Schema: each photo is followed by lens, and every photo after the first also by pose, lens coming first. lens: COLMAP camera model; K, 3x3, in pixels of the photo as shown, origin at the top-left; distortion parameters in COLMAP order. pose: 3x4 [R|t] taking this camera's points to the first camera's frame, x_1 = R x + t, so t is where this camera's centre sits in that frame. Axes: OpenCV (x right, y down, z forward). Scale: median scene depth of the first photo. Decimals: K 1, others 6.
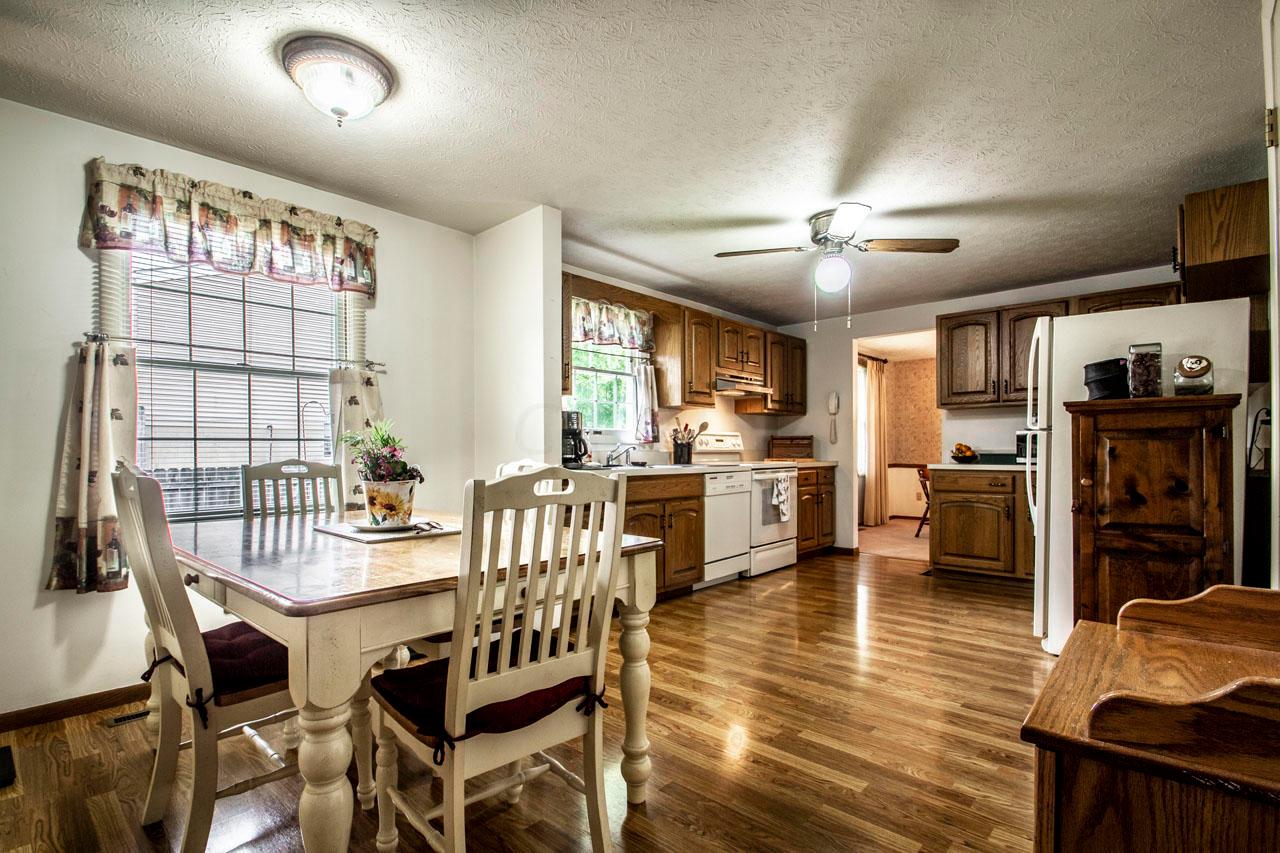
lens RADIAL K [[610.9, 0, 621.8], [0, 610.9, 453.6], [0, 0, 1]] dist [0.010875, -0.016816]
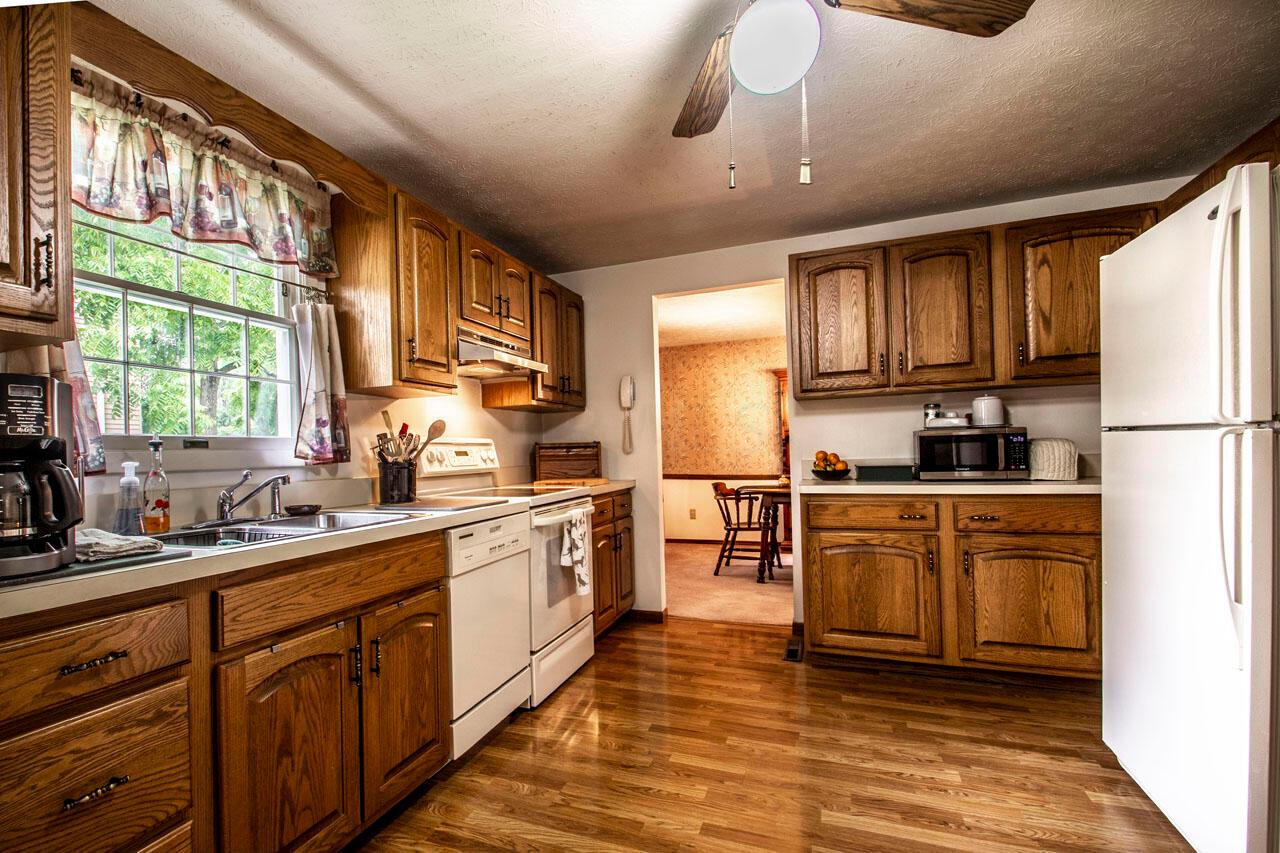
lens RADIAL K [[638.3, 0, 531.9], [0, 638.3, 449.7], [0, 0, 1]] dist [0.010930, -0.024449]
pose [[0.949923, -0.019705, 0.311862, 0.040469], [0.024618, 0.999627, -0.011827, -0.018064], [-0.311513, 0.018912, 0.950054, 0.461615]]
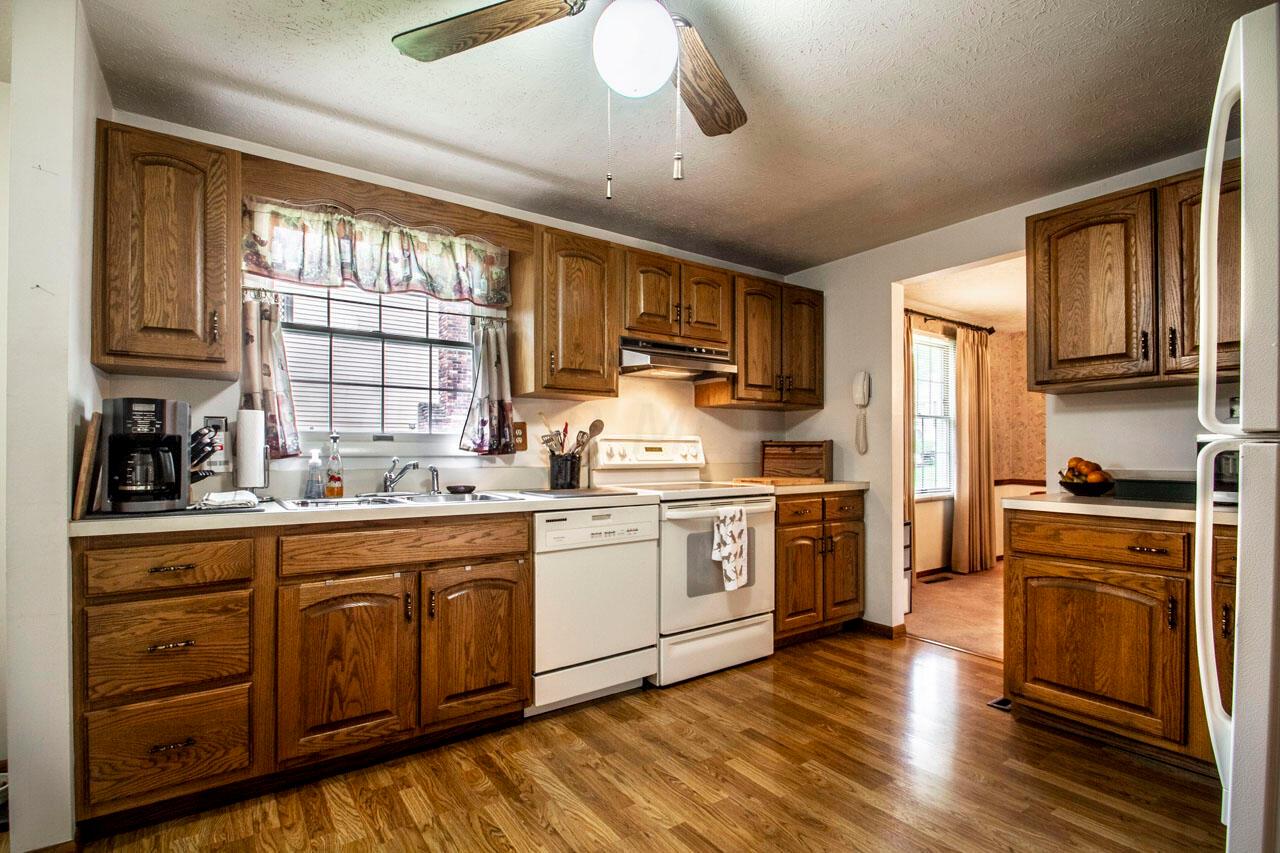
lens RADIAL K [[596.7, 0, 630.4], [0, 596.7, 448.6], [0, 0, 1]] dist [0.008953, -0.015617]
pose [[0.977017, 0.003296, -0.213135, 0.299676], [-0.005055, 0.999957, -0.007711, -0.019181], [0.213101, 0.008611, 0.976992, 0.436568]]
